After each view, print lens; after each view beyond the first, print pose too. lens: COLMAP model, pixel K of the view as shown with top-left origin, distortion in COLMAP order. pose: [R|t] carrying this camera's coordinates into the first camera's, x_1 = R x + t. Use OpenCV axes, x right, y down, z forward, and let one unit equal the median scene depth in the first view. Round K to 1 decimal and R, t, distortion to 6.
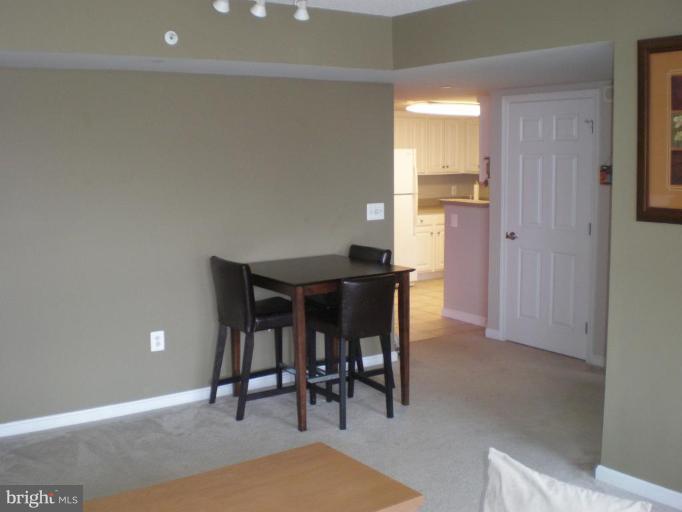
lens RADIAL K [[790.4, 0, 341.8], [0, 790.4, 253.5], [0, 0, 1]] dist [-0.115952, 0.000000]
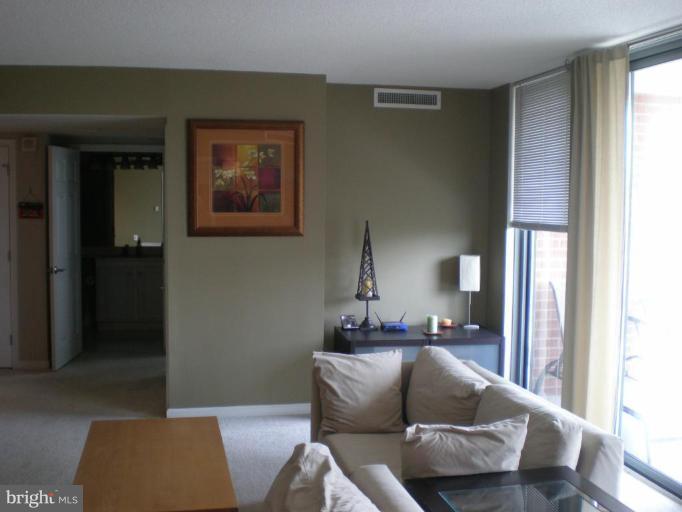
lens RADIAL K [[790.4, 0, 338.7], [0, 790.4, 257.6], [0, 0, 1]] dist [-0.115952, 0.000000]
pose [[0.402320, -0.056719, 0.913740, -0.957754], [0.099796, 0.994848, 0.017814, 0.000706], [-0.910044, 0.084021, 0.405908, 0.113314]]
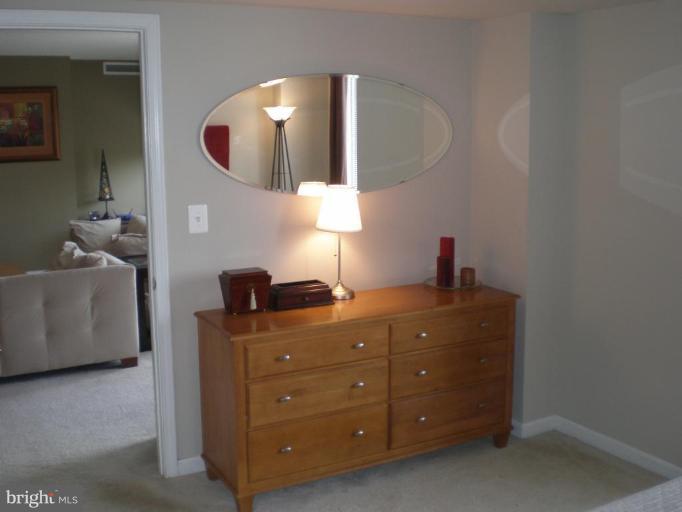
lens RADIAL K [[790.4, 0, 343.6], [0, 790.4, 254.6], [0, 0, 1]] dist [-0.115952, 0.000000]
pose [[0.113921, -0.141830, 0.983314, -1.915778], [0.135761, 0.982695, 0.126012, 0.086637], [-0.984170, 0.119140, 0.131204, -0.362292]]
